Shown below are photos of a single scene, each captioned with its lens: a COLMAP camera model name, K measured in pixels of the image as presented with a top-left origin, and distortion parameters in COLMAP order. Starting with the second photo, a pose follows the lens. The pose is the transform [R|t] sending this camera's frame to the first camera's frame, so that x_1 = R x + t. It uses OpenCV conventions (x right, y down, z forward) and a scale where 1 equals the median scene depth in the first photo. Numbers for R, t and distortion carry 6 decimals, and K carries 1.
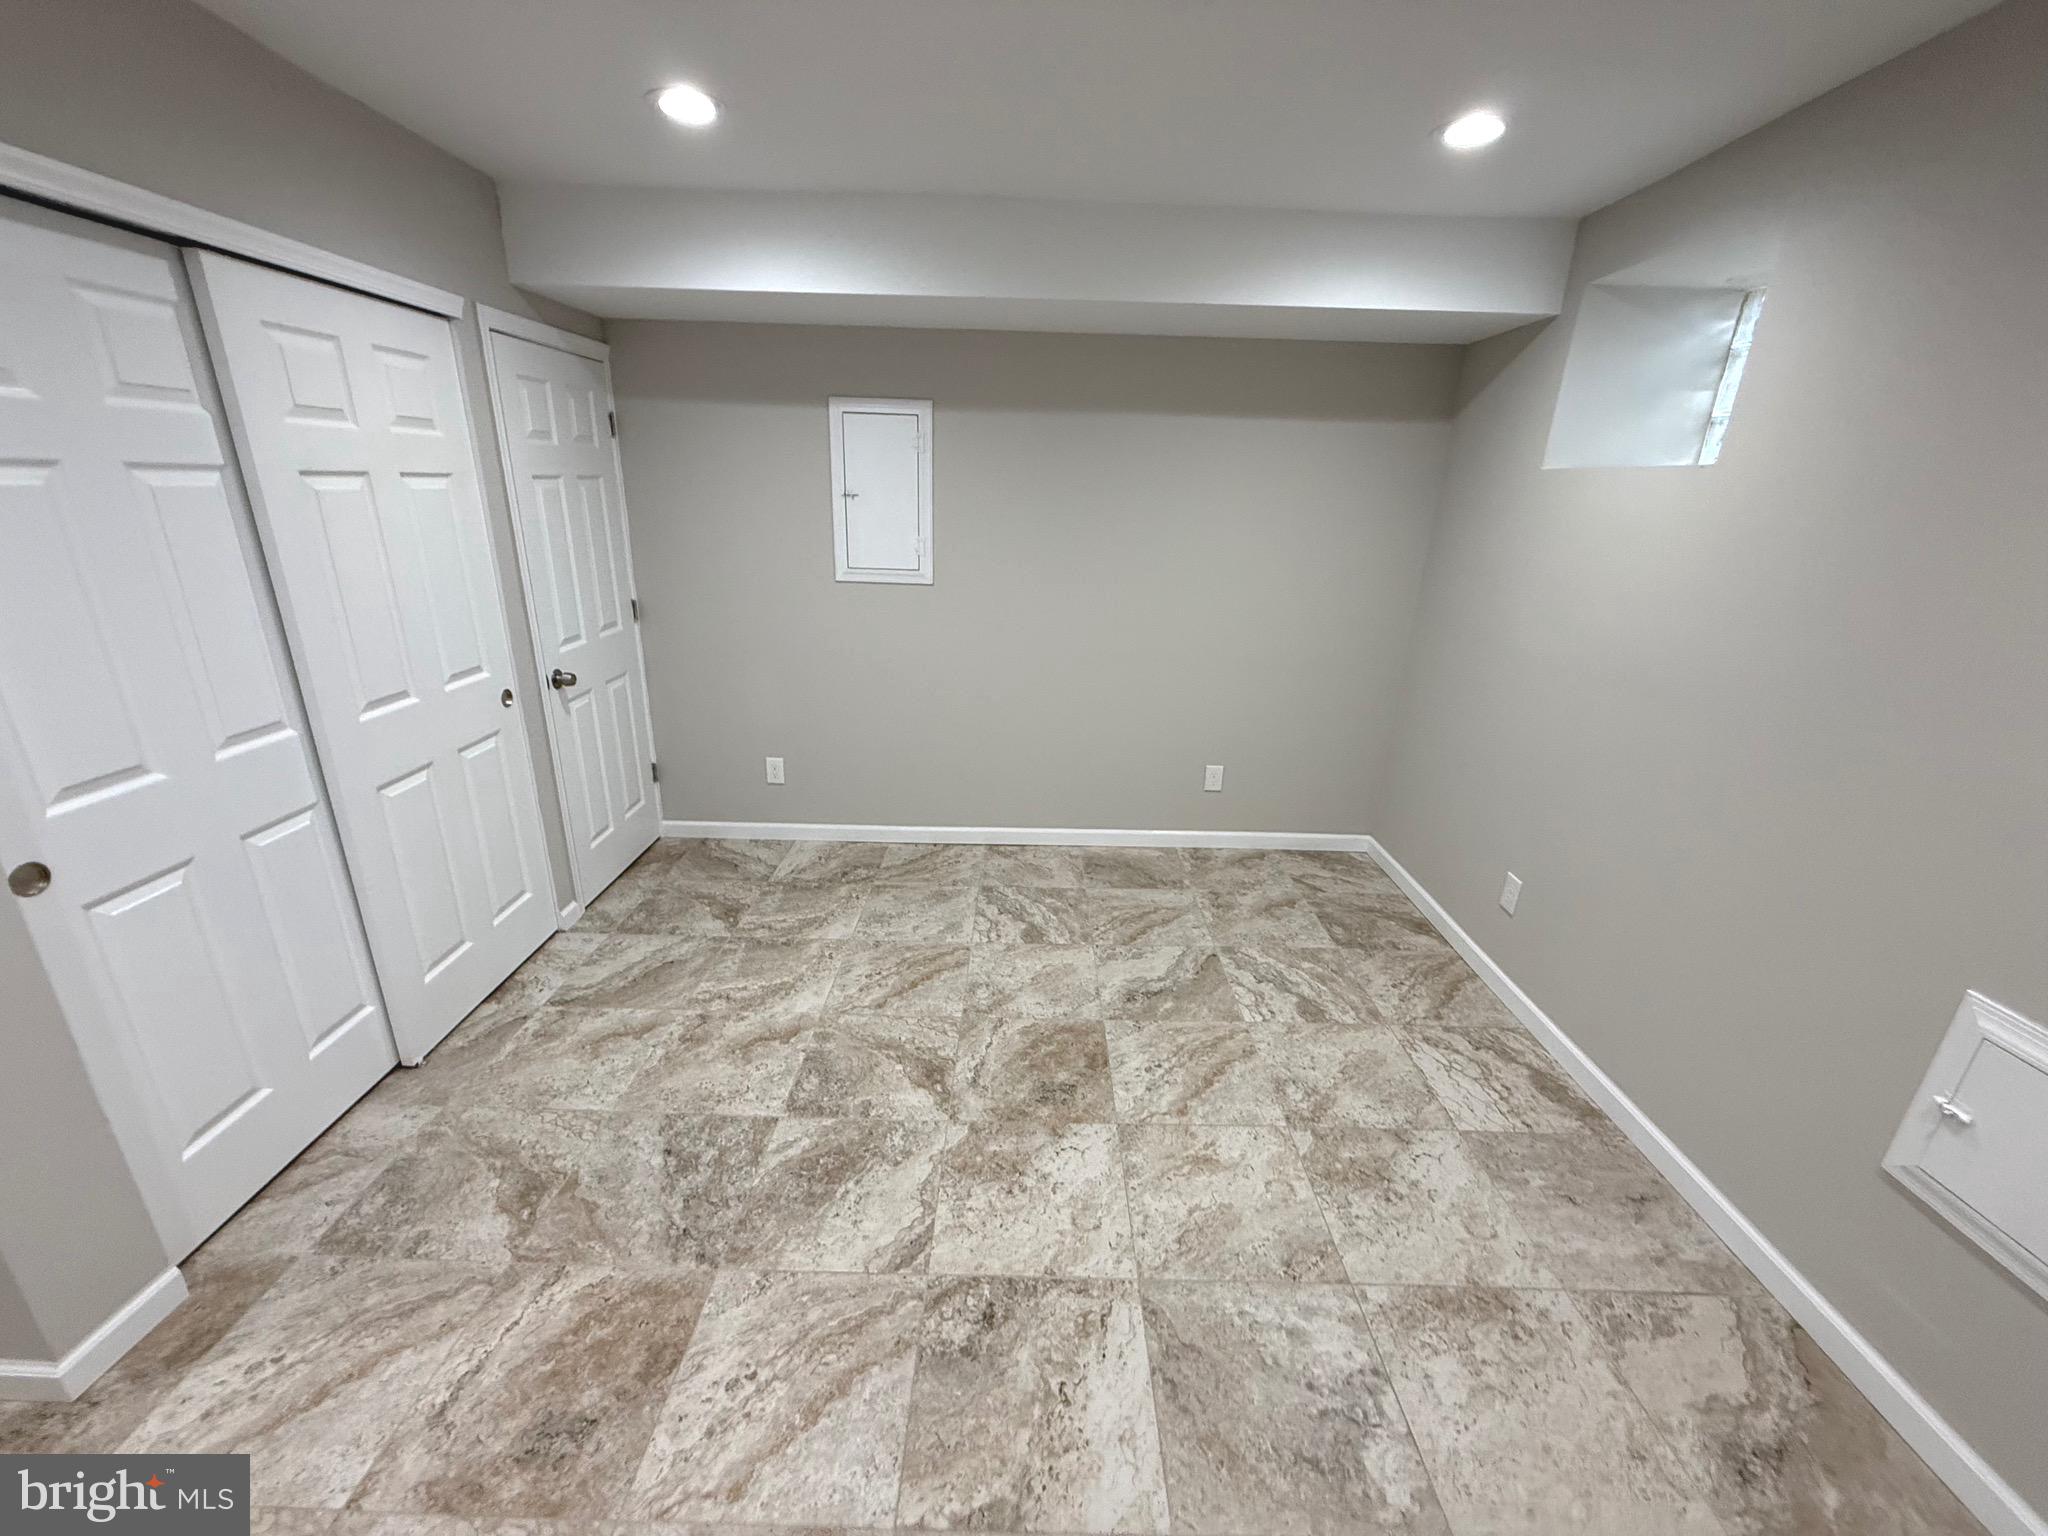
lens RADIAL K [[813.3, 0, 1008.4], [0, 813.3, 767.7], [0, 0, 1]] dist [0.001355, -0.000693]
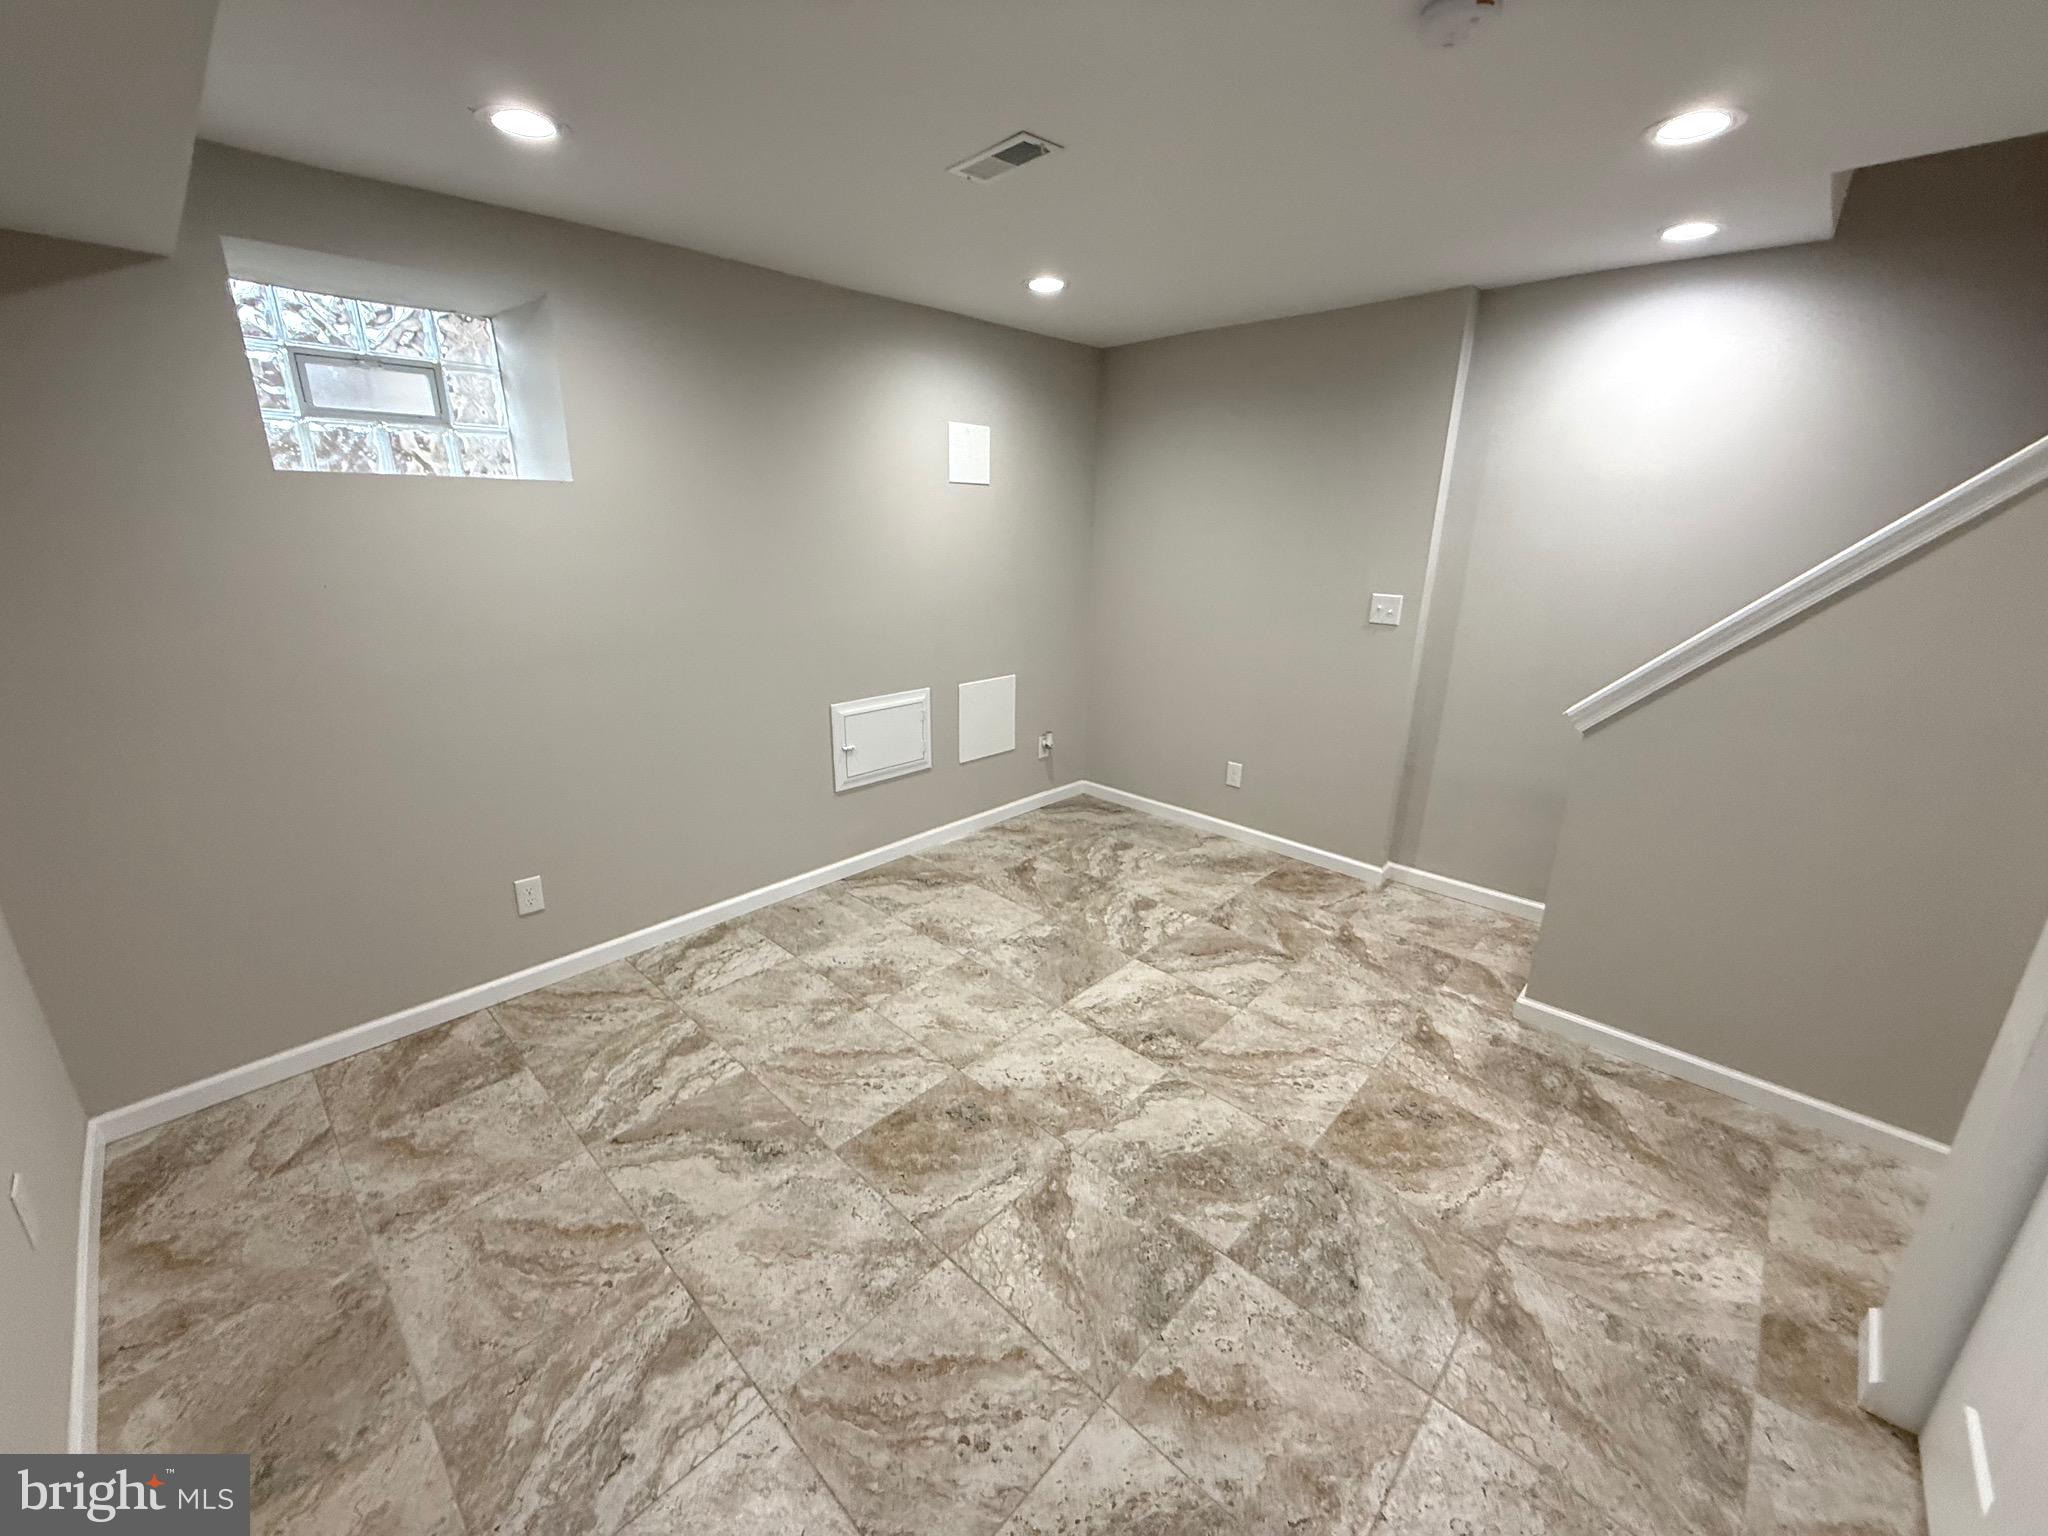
lens RADIAL K [[813.3, 0, 1031.7], [0, 813.3, 771.8], [0, 0, 1]] dist [0.001355, -0.000693]
pose [[-0.751312, -0.232035, 0.617810, -0.554448], [0.185867, 0.823859, 0.535453, -0.500723], [-0.633232, 0.517123, -0.575848, 1.397115]]
